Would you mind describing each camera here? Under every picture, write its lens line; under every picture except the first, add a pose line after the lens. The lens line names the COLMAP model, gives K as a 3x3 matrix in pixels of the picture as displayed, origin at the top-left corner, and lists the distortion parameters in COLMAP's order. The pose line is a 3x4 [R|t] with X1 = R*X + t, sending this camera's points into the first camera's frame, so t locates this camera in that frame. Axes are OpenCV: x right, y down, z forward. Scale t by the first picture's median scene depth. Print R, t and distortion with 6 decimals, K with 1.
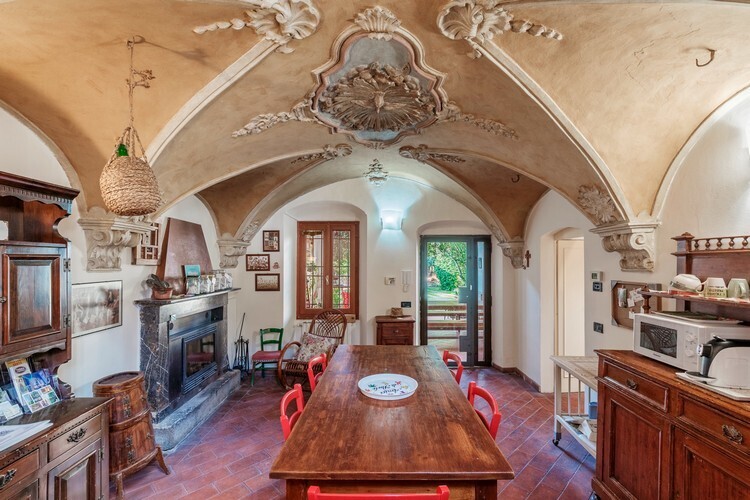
lens RADIAL K [[331.6, 0, 377.9], [0, 331.6, 265.8], [0, 0, 1]] dist [-0.002349, 0.000346]
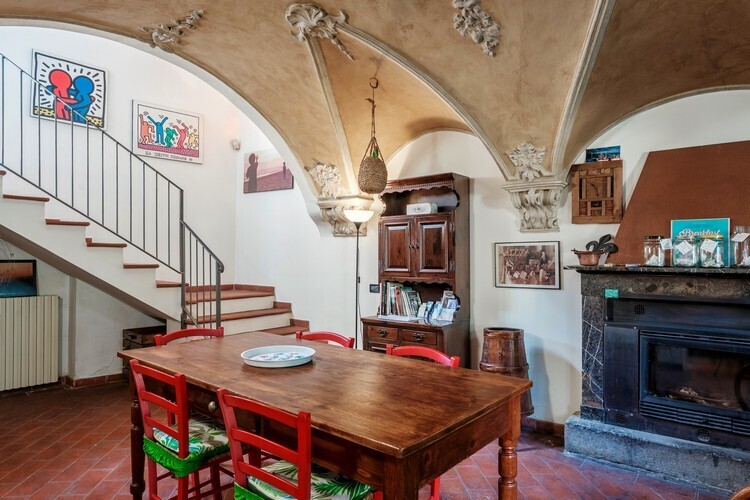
lens RADIAL K [[465.8, 0, 377.1], [0, 465.8, 251.0], [0, 0, 1]] dist [-0.000308, -0.001632]
pose [[-0.630680, -0.009128, -0.775989, 0.601077], [-0.004014, 0.999956, -0.008501, 0.089307], [0.776032, -0.002247, -0.630689, 1.499656]]
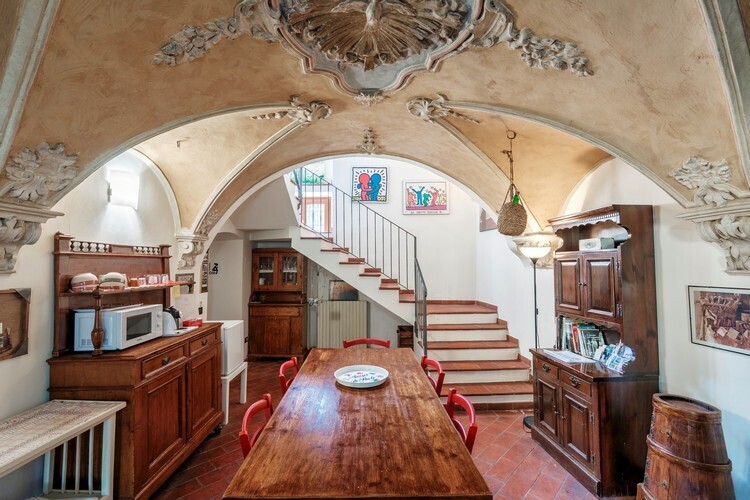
lens RADIAL K [[331.6, 0, 371.8], [0, 331.6, 249.3], [0, 0, 1]] dist [-0.002349, 0.000346]
pose [[-0.999375, -0.002231, -0.035277, 0.027782], [-0.000776, 0.999150, -0.041218, -0.006840], [0.035339, -0.041165, -0.998527, 1.654580]]
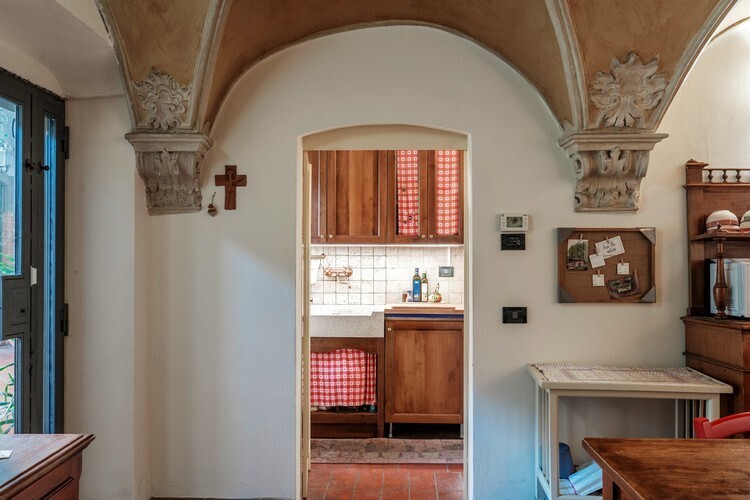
lens RADIAL K [[609.6, 0, 376.0], [0, 609.6, 248.9], [0, 0, 1]] dist [0.014801, 0.007006]
pose [[0.001803, 0.013514, 0.999907, -0.414668], [0.007589, 0.999880, -0.013527, 0.101637], [-0.999970, 0.007613, 0.001700, 1.426800]]
